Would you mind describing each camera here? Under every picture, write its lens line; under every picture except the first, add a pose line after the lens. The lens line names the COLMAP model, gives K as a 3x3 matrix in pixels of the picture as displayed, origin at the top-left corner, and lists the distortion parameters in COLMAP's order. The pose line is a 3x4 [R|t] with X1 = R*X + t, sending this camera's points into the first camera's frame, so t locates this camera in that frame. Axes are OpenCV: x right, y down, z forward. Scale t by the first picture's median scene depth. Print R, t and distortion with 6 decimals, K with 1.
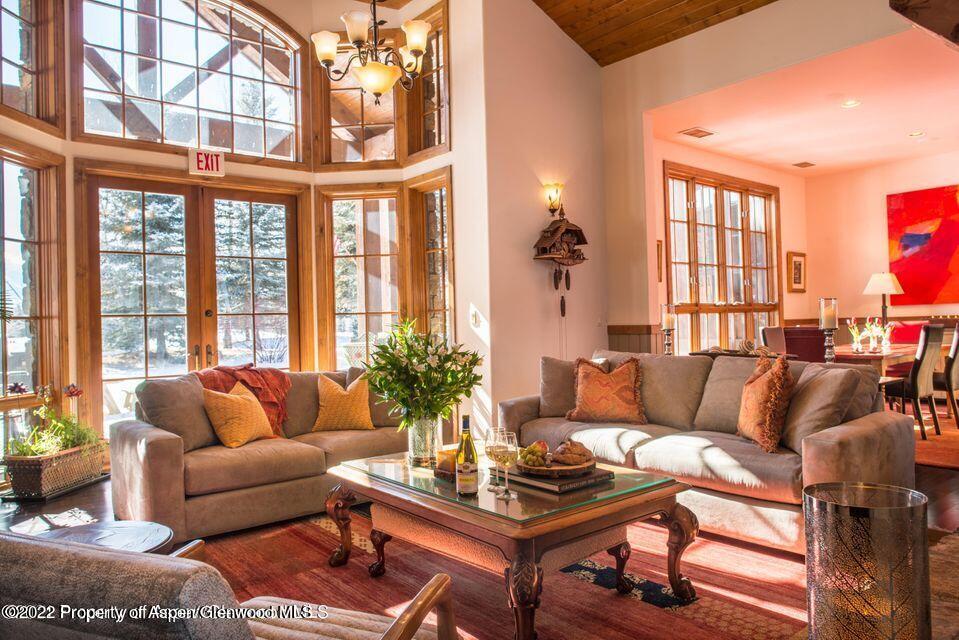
lens RADIAL K [[673.6, 0, 481.5], [0, 673.6, 317.5], [0, 0, 1]] dist [-0.016140, -0.006111]
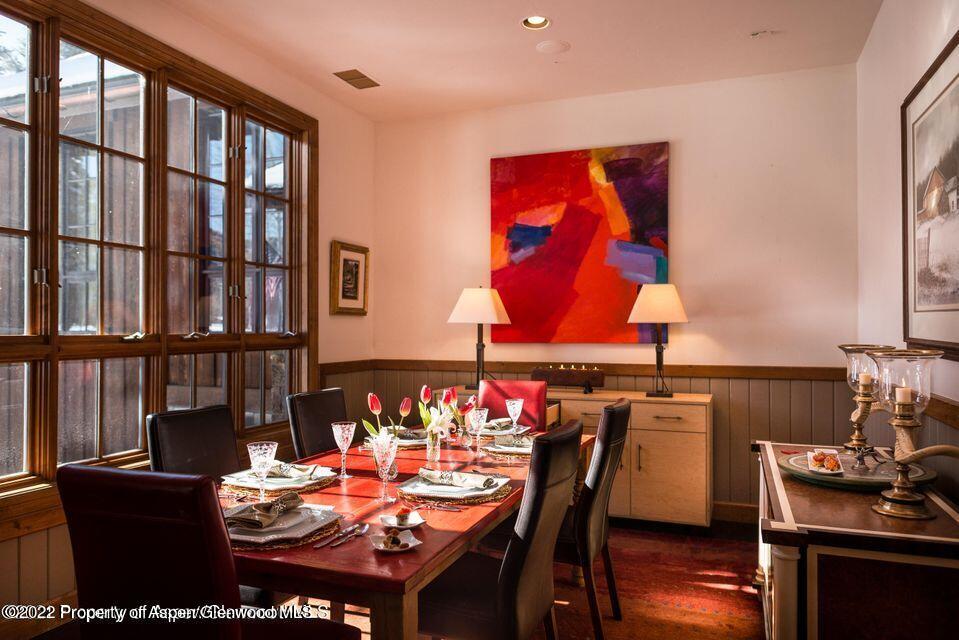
lens RADIAL K [[673.6, 0, 481.5], [0, 673.6, 317.5], [0, 0, 1]] dist [-0.016140, -0.006111]
pose [[0.876334, 0.034504, 0.480467, 0.318673], [-0.027513, 0.999388, -0.021588, -0.027443], [-0.480918, 0.005699, 0.876747, 0.482890]]
